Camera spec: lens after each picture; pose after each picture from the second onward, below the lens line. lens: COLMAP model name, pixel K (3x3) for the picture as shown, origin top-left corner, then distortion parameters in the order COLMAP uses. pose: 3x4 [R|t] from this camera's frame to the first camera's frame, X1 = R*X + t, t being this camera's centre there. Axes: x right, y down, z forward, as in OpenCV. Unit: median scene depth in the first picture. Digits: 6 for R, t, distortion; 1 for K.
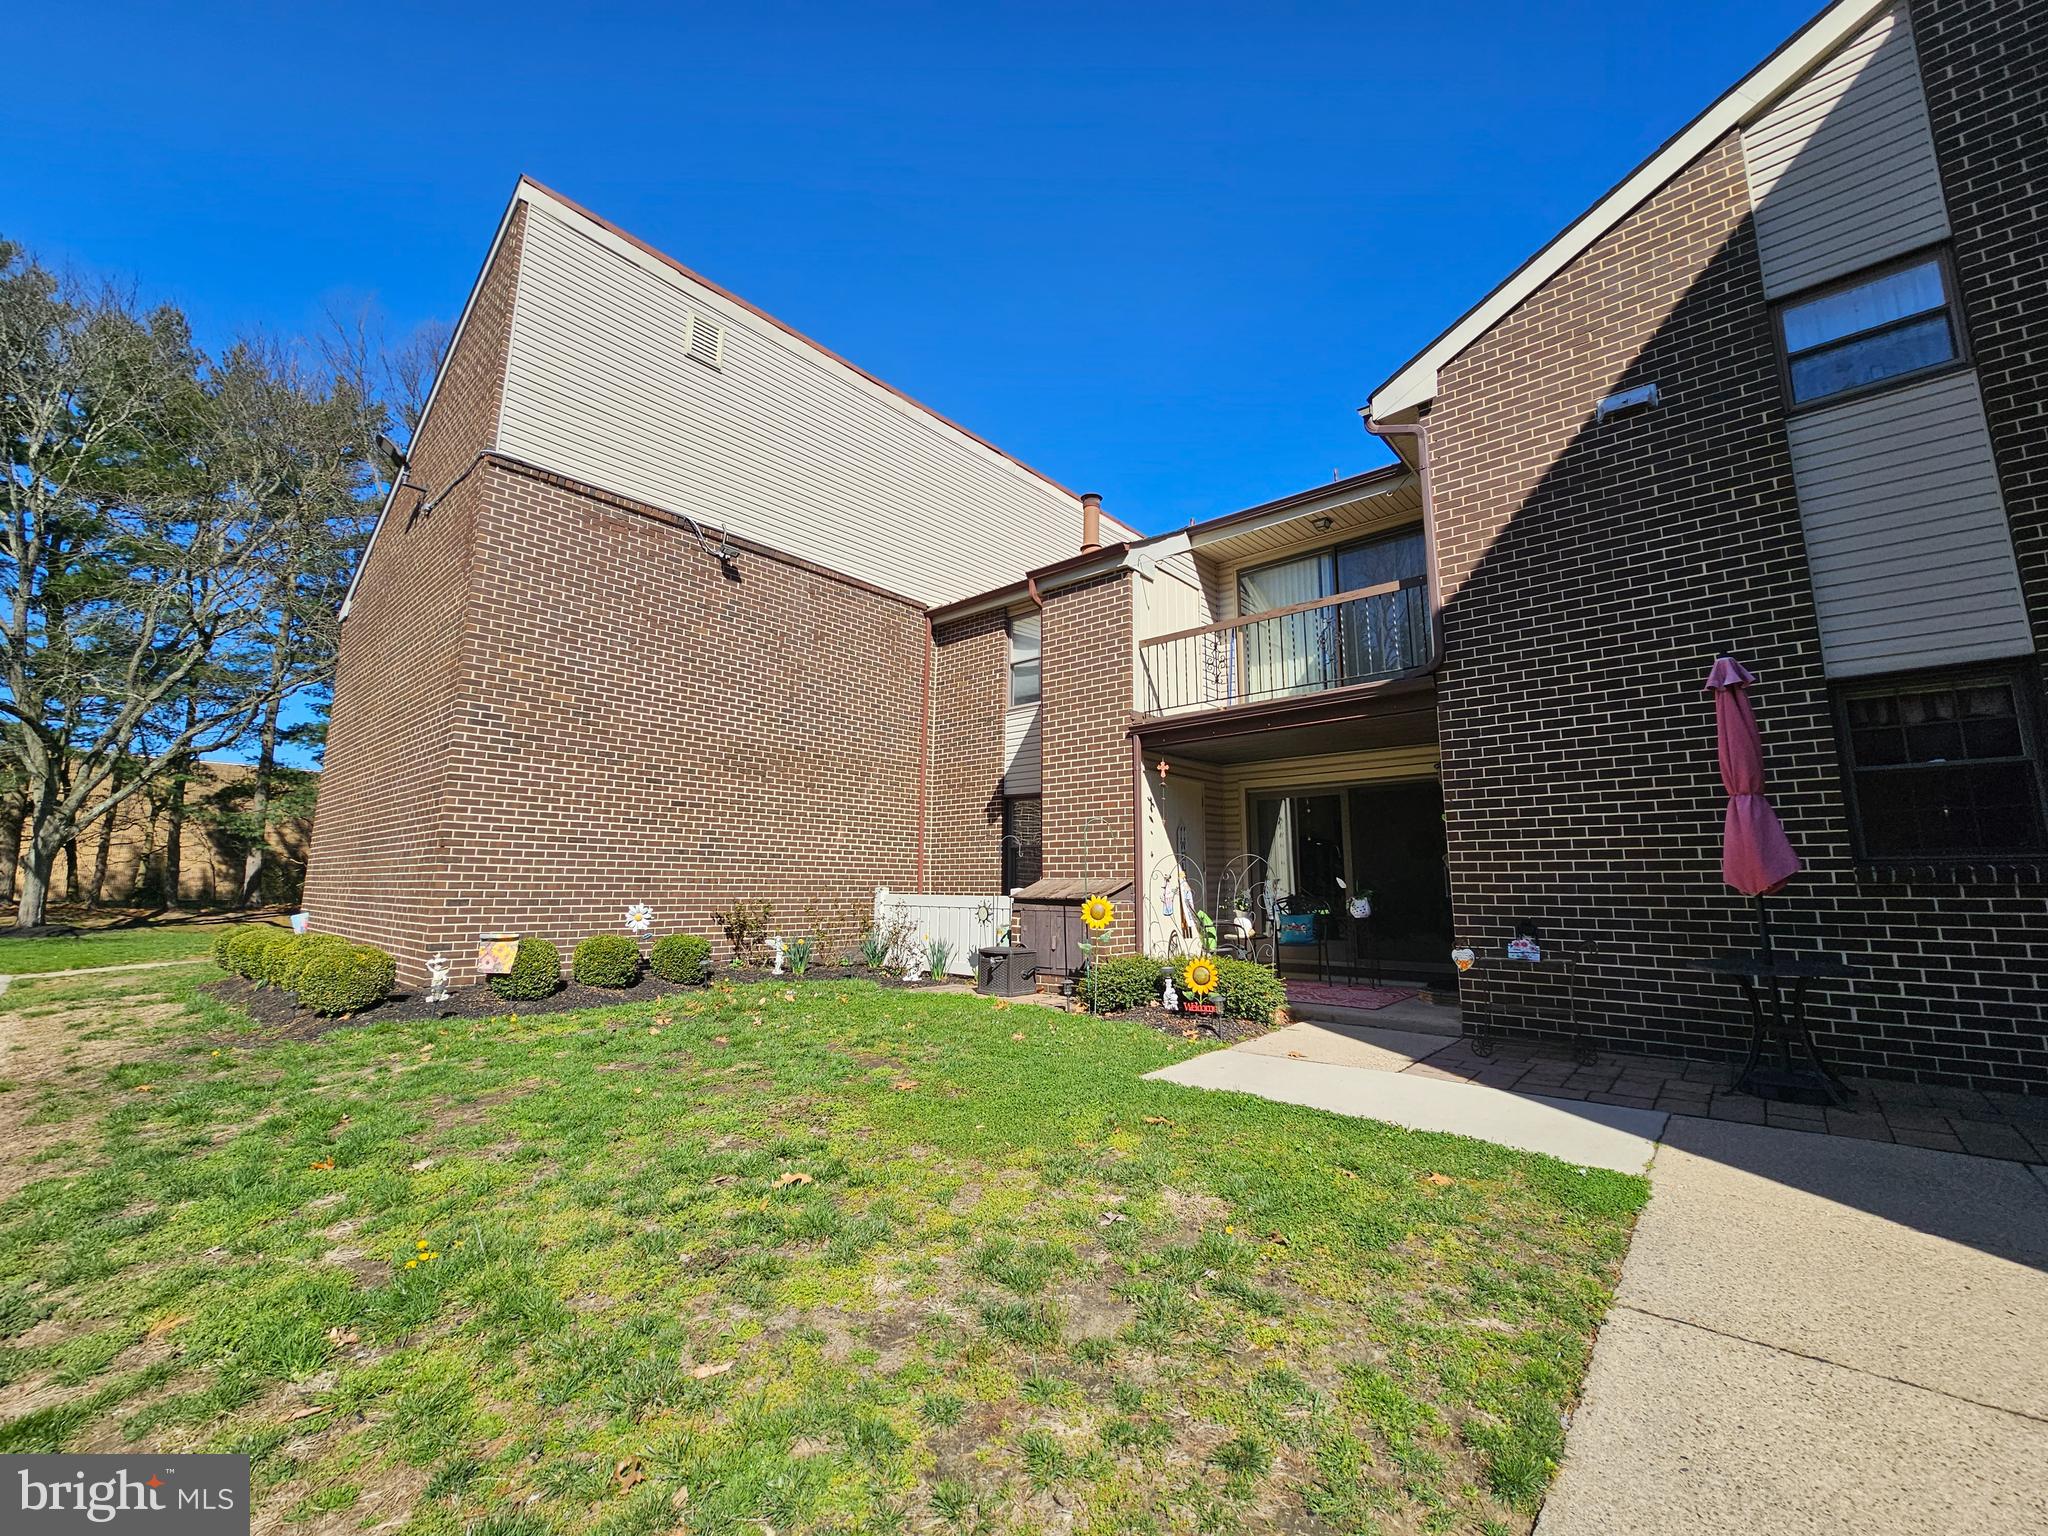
lens RADIAL K [[837.4, 0, 1024.5], [0, 837.4, 756.0], [0, 0, 1]] dist [-0.002662, 0.001295]
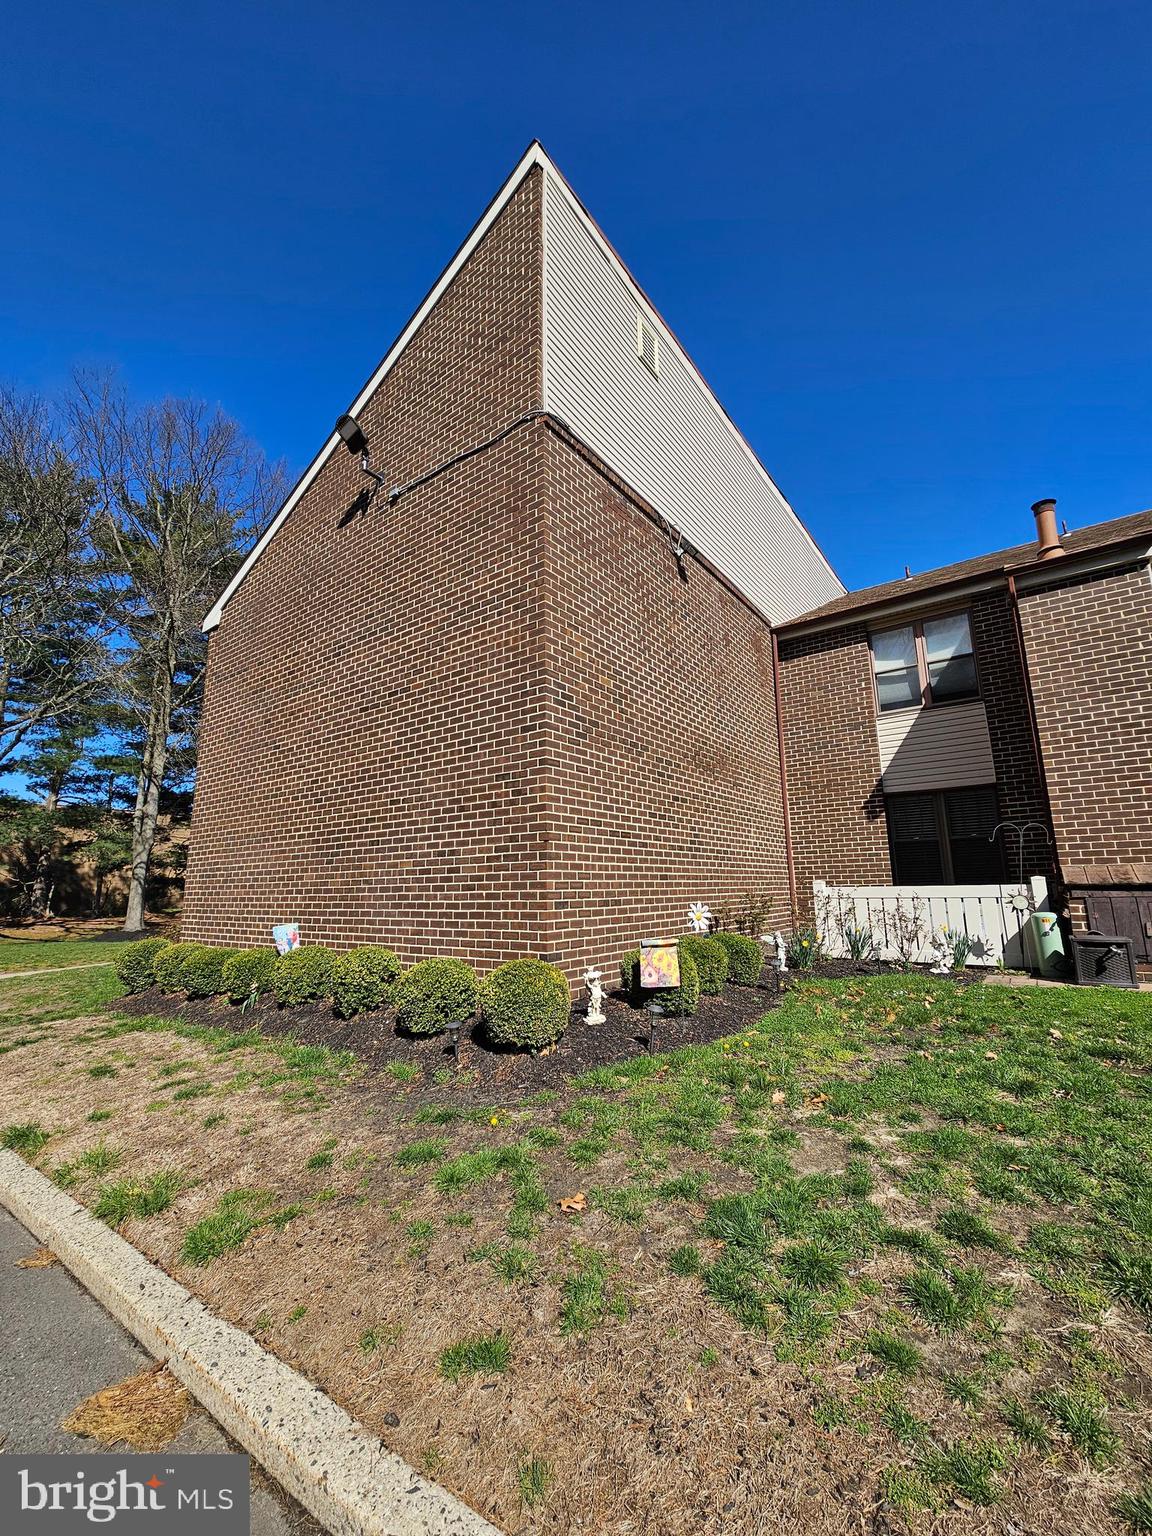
lens RADIAL K [[628.1, 0, 584.7], [0, 628.1, 774.4], [0, 0, 1]] dist [-0.002662, 0.001295]
pose [[0.995461, -0.009142, 0.094733, -0.645478], [0.011333, 0.999680, -0.022615, 0.048663], [-0.094496, 0.023586, 0.995246, 0.309872]]
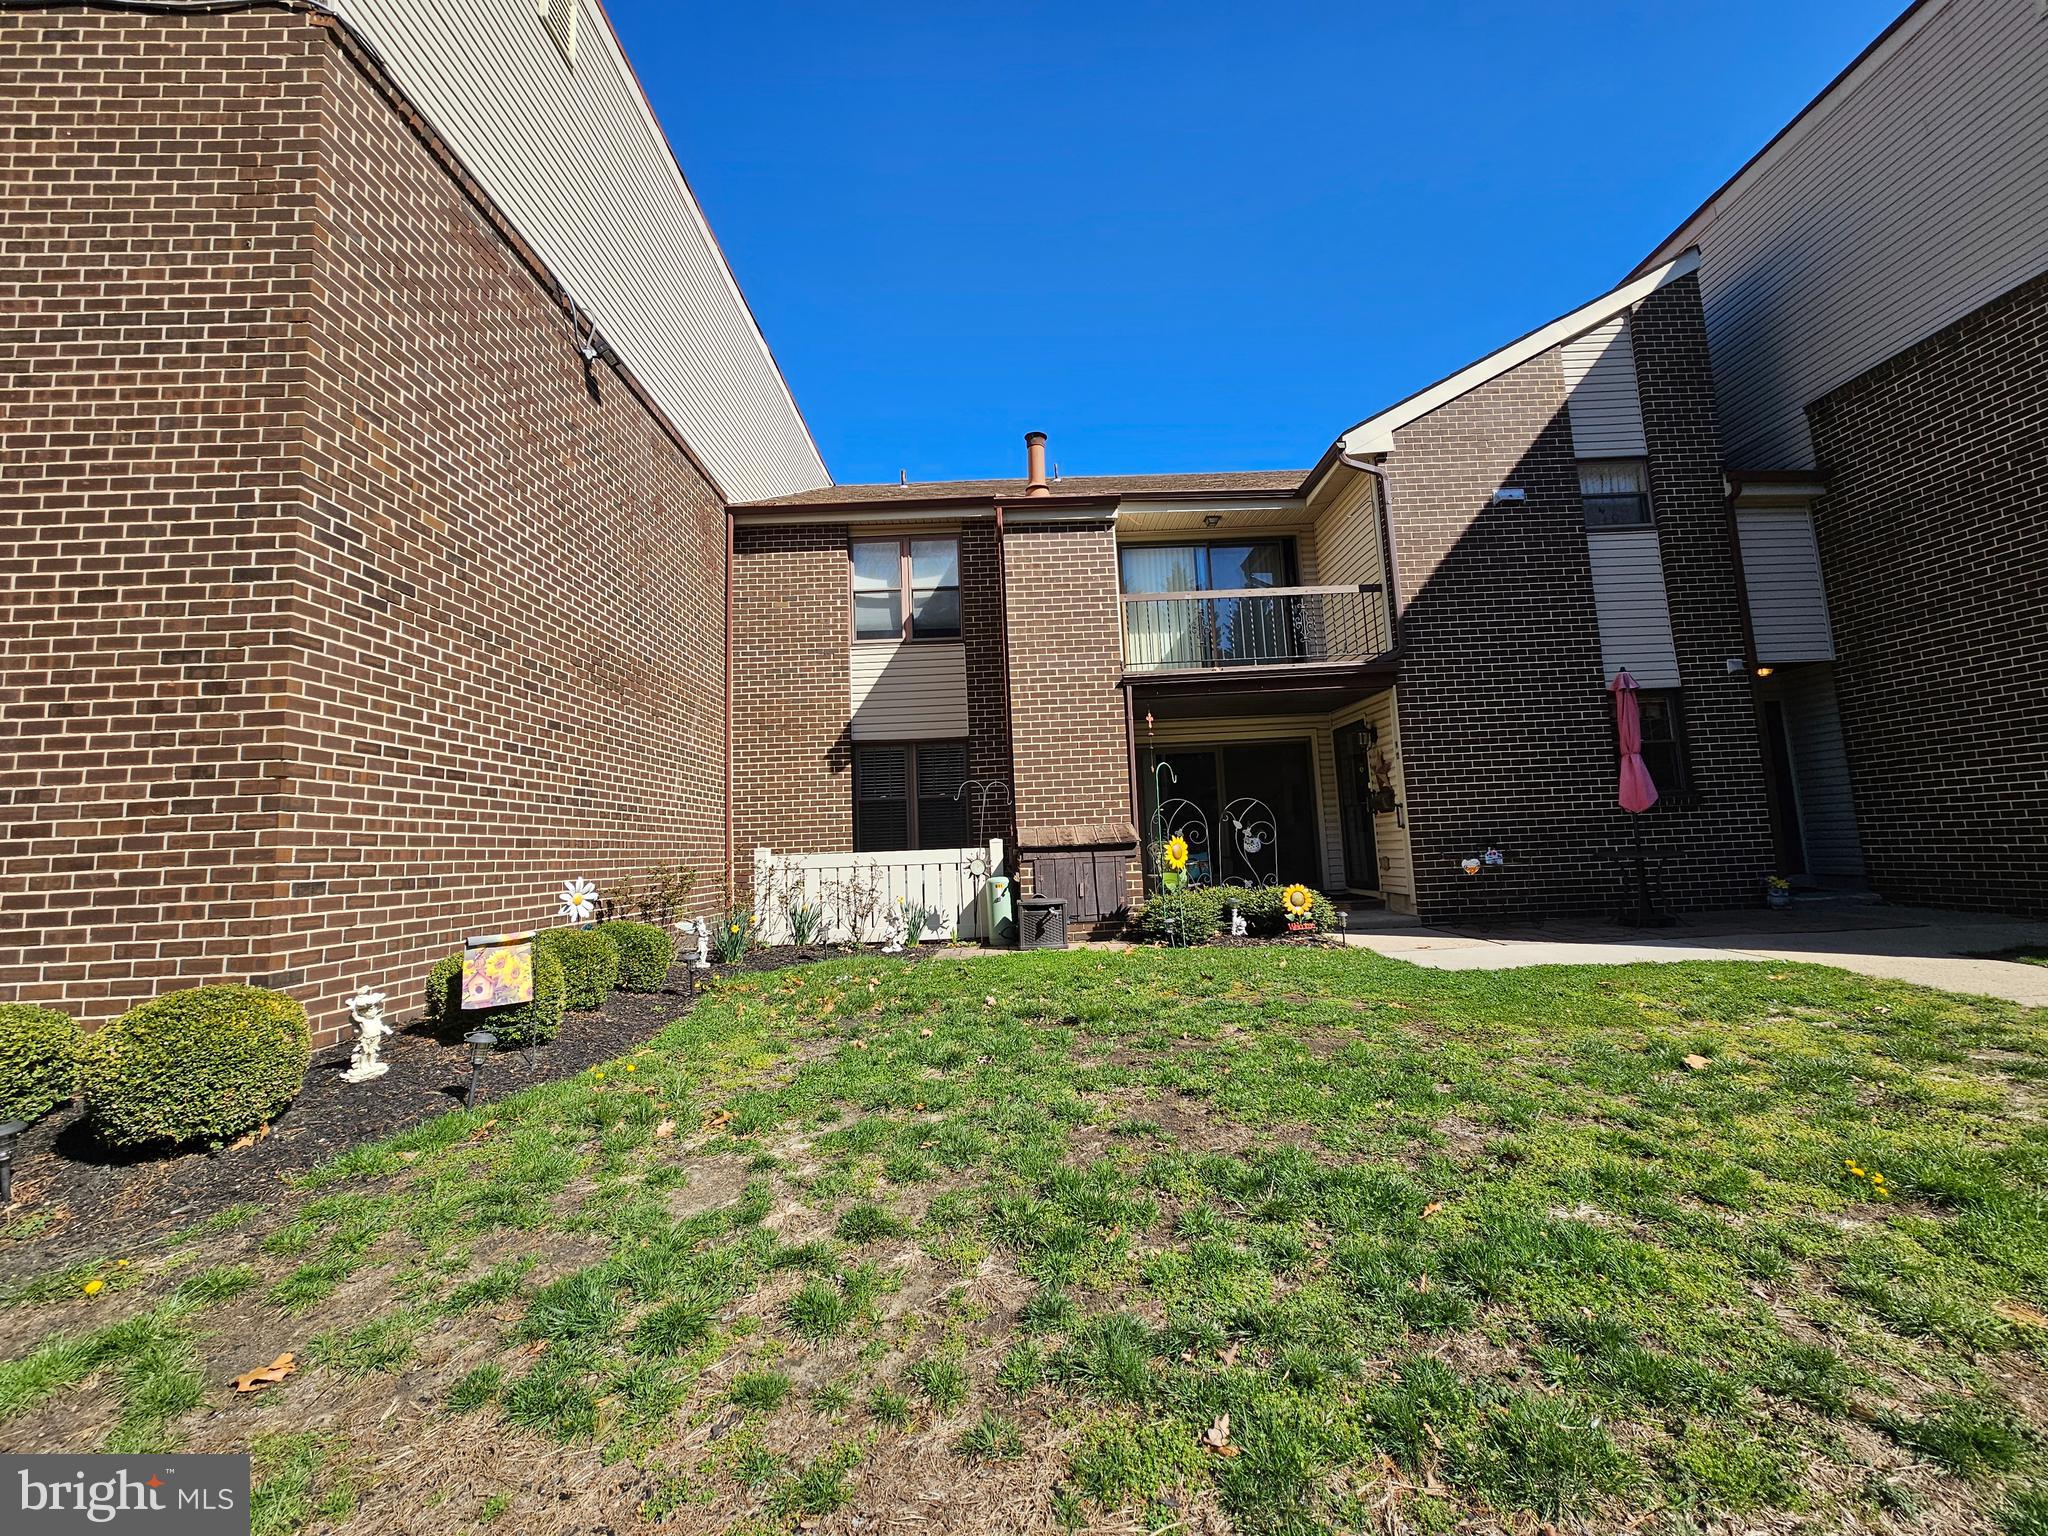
lens RADIAL K [[837.4, 0, 1034.7], [0, 837.4, 755.0], [0, 0, 1]] dist [-0.002662, 0.001295]
pose [[0.735892, 0.038761, 0.675989, -0.632042], [-0.060082, 0.998160, 0.008171, 0.057477], [-0.674428, -0.046628, 0.736867, 0.303111]]
